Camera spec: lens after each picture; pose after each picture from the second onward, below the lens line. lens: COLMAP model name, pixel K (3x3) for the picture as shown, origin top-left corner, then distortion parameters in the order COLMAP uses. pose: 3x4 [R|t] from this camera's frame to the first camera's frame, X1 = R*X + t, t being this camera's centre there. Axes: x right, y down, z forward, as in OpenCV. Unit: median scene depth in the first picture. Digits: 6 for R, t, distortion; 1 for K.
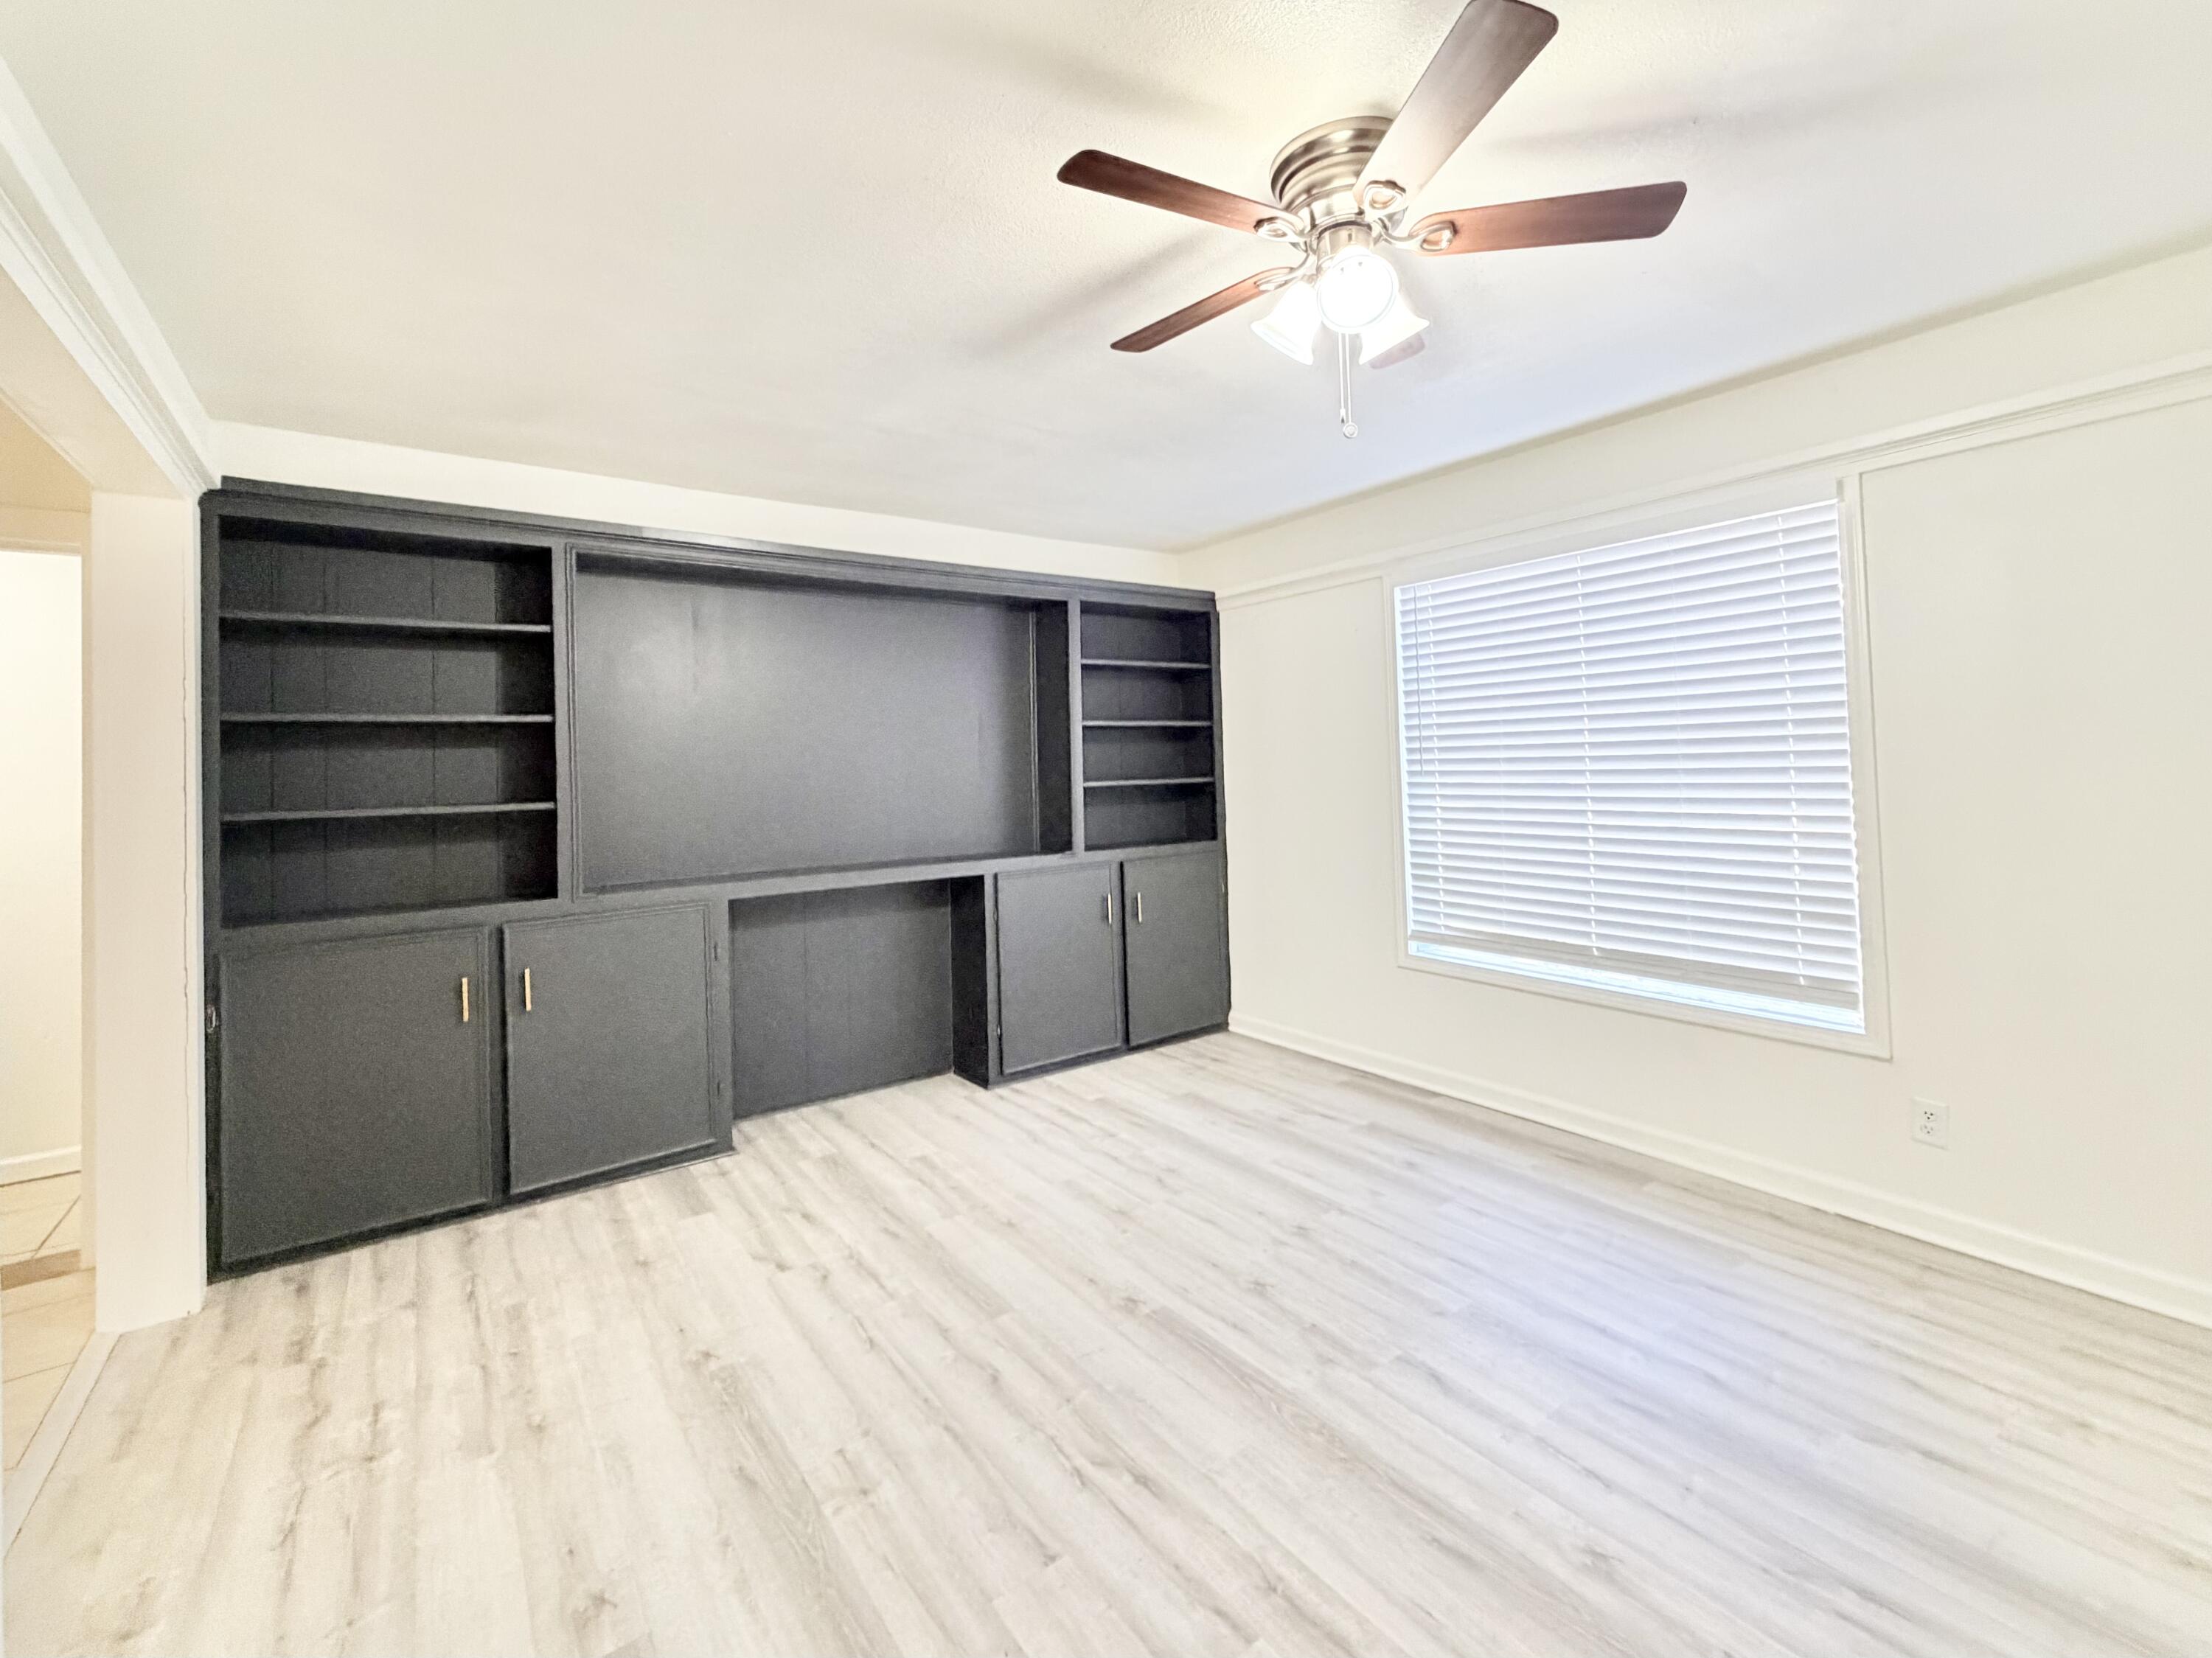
lens RADIAL K [[963.0, 0, 1104.6], [0, 963.0, 744.7], [0, 0, 1]] dist [-0.001173, 0.000491]
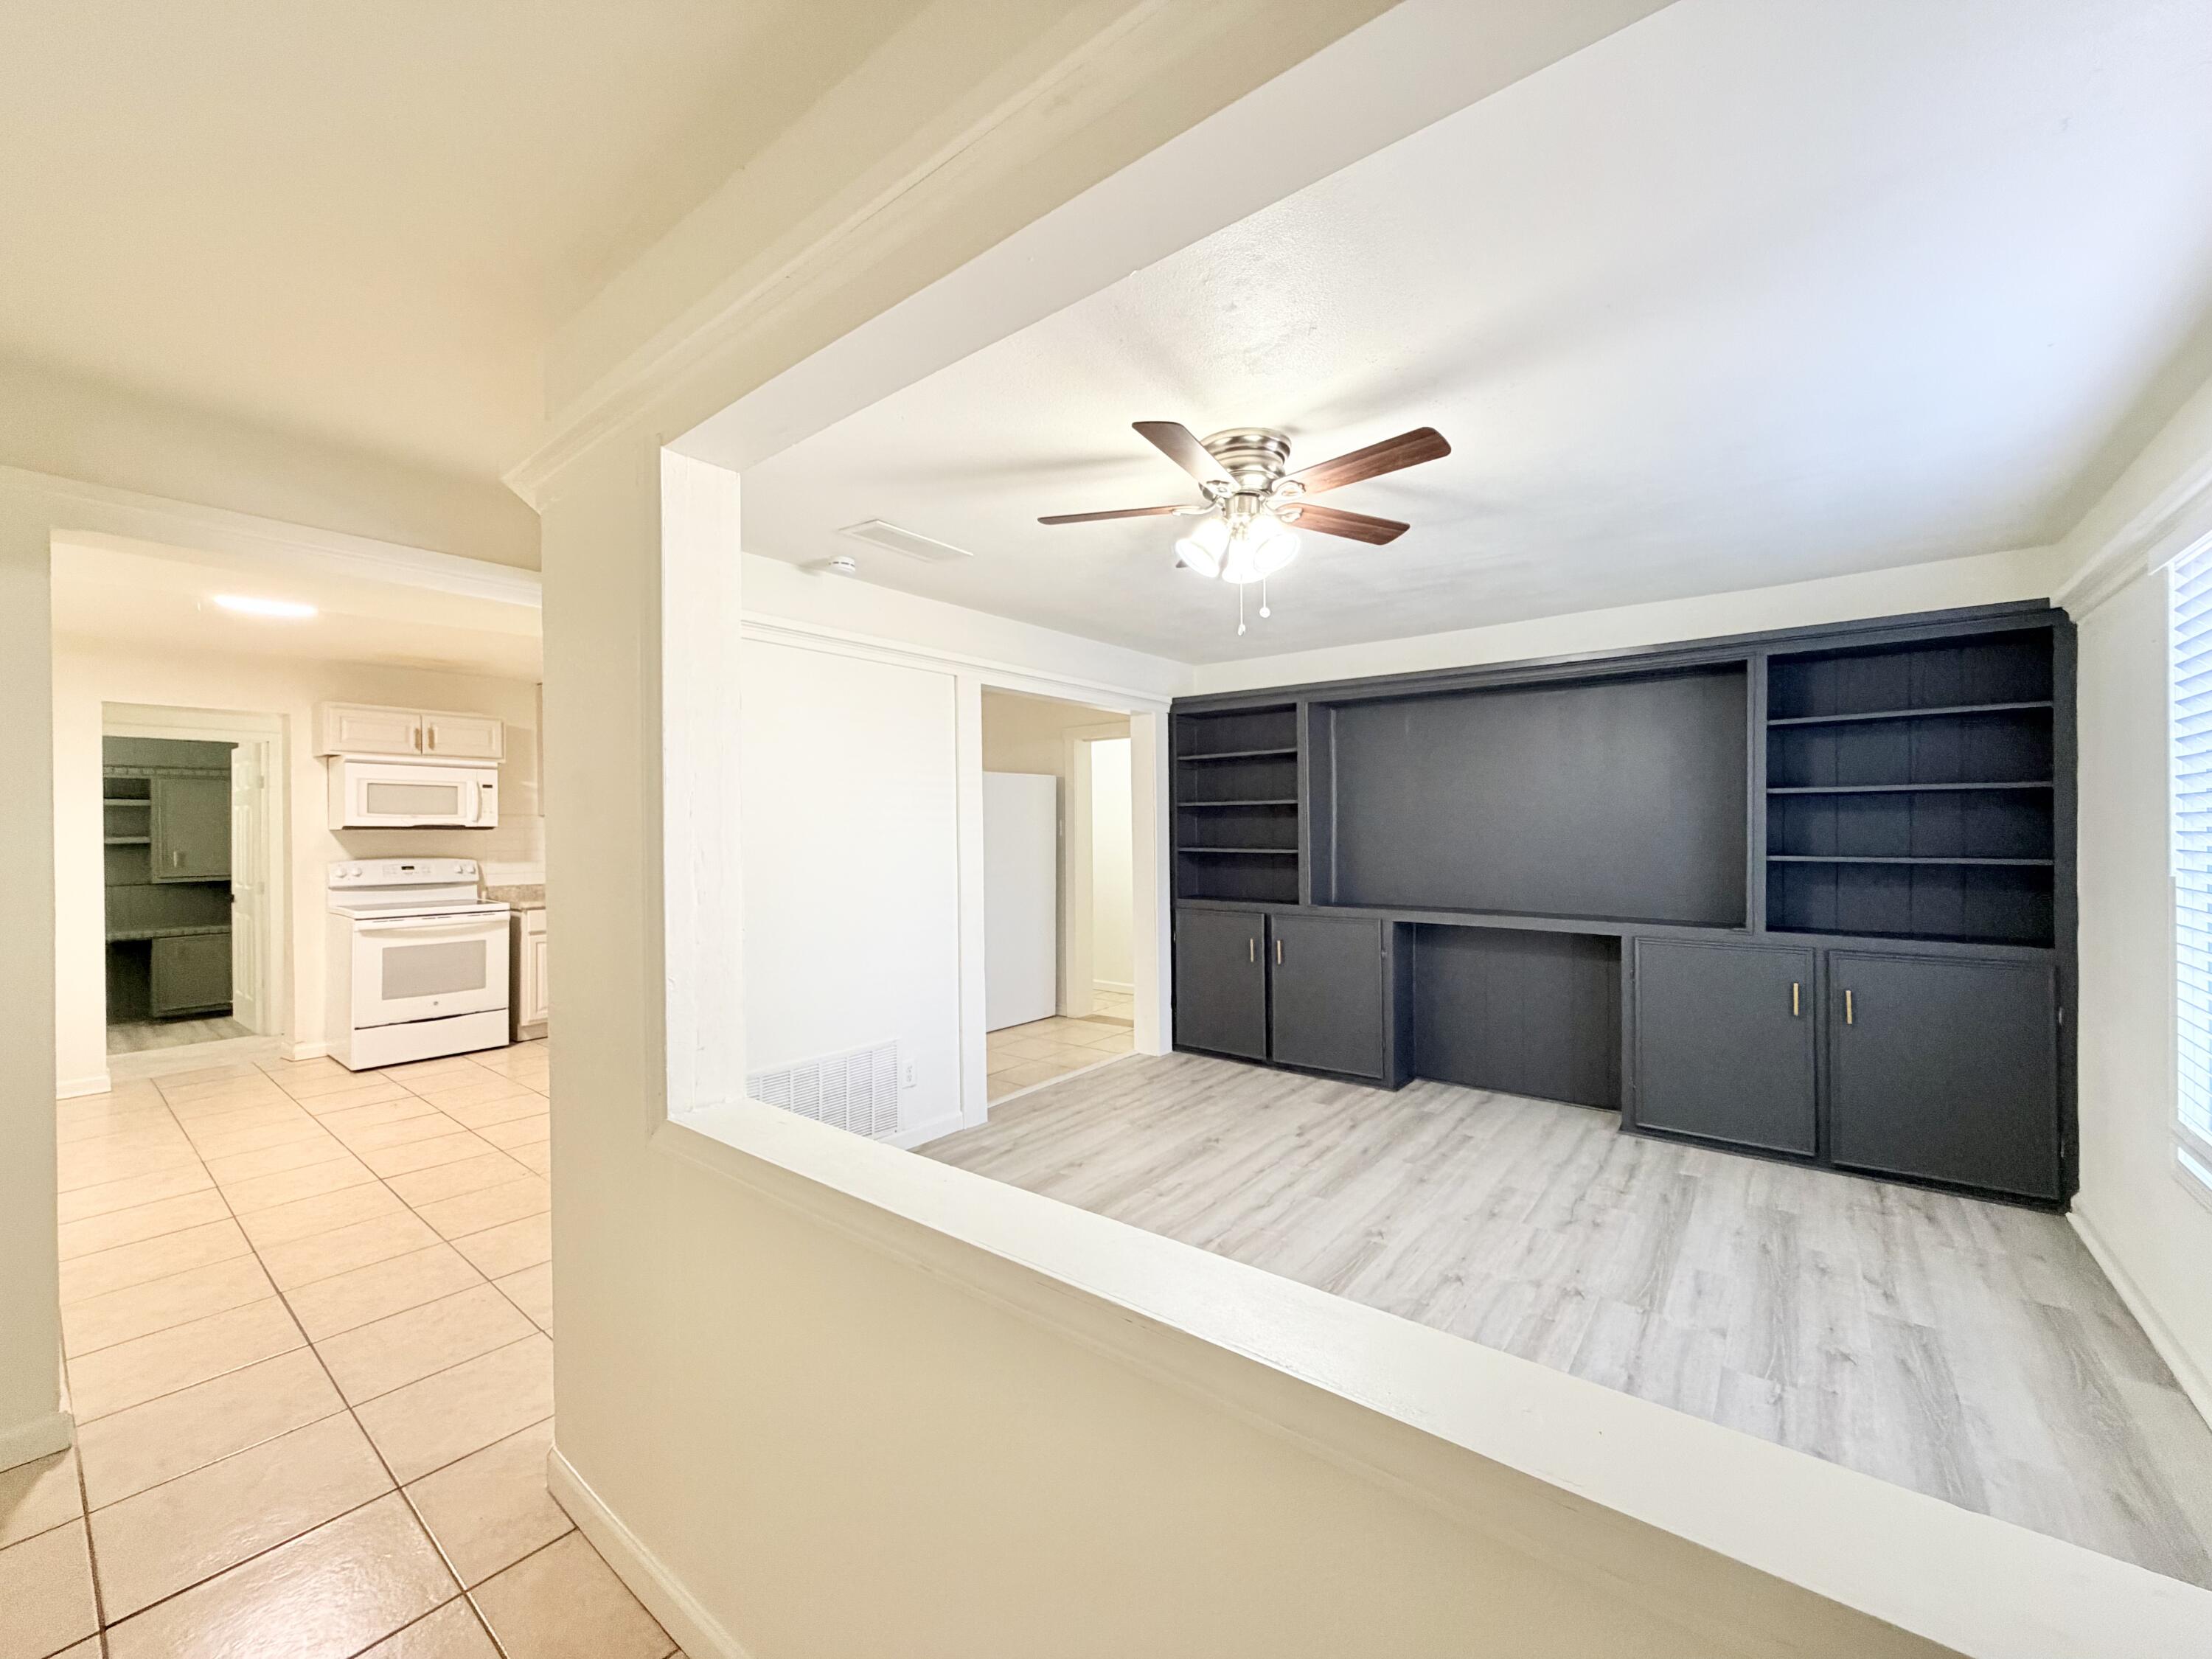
lens RADIAL K [[878.3, 0, 1106.2], [0, 878.3, 829.3], [0, 0, 1]] dist [0.001429, -0.000572]
pose [[0.271278, 0.025443, -0.962165, 0.884526], [0.015413, 0.999408, 0.030774, -0.031237], [0.962378, -0.023178, 0.270725, 0.242247]]
